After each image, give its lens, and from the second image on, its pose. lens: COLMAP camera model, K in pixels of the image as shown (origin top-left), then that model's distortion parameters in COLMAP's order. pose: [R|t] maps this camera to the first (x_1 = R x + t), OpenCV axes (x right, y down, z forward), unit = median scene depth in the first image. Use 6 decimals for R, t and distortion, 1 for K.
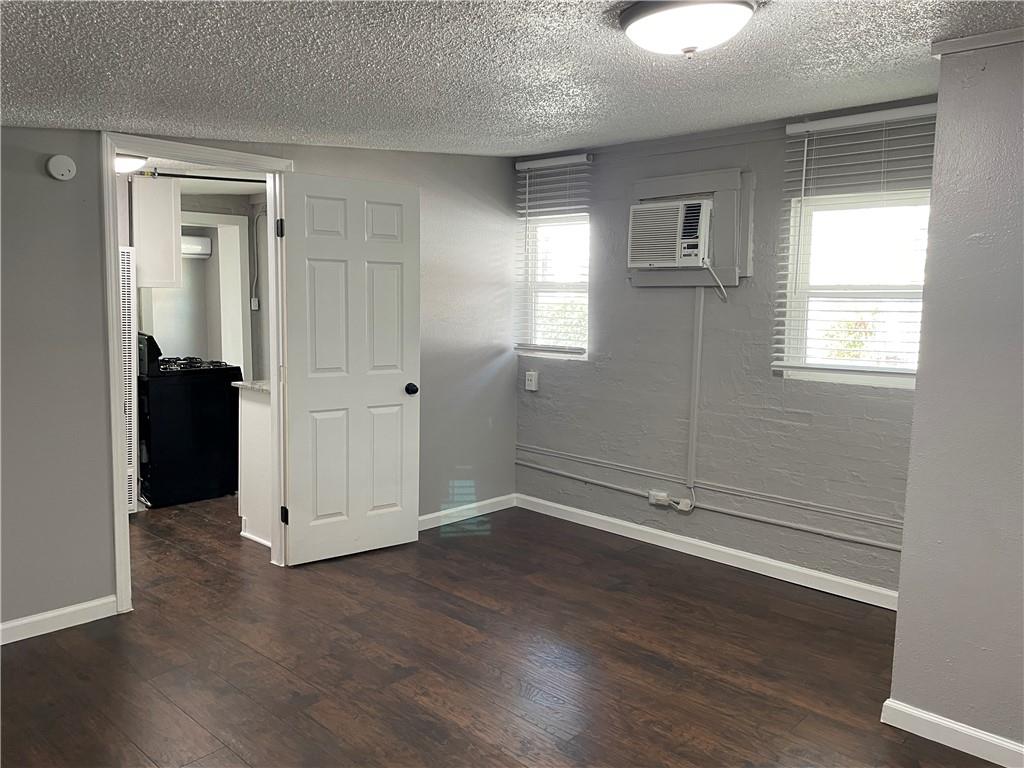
lens RADIAL K [[786.1, 0, 512.0], [0, 786.1, 384.0], [0, 0, 1]] dist [0.065093, -0.090028]
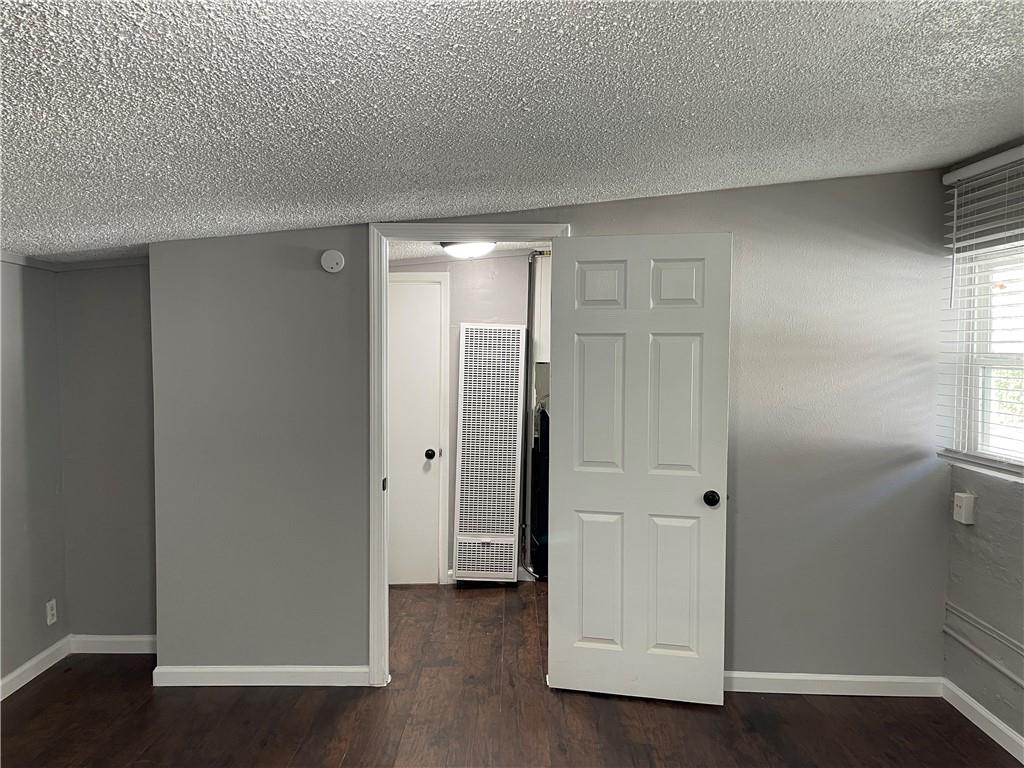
lens RADIAL K [[786.1, 0, 512.0], [0, 786.1, 384.0], [0, 0, 1]] dist [0.065093, -0.090028]
pose [[0.663026, 0.025723, -0.748155, 0.278307], [-0.078783, 0.996257, -0.035565, -0.055193], [0.744440, 0.082522, 0.662571, 0.313160]]
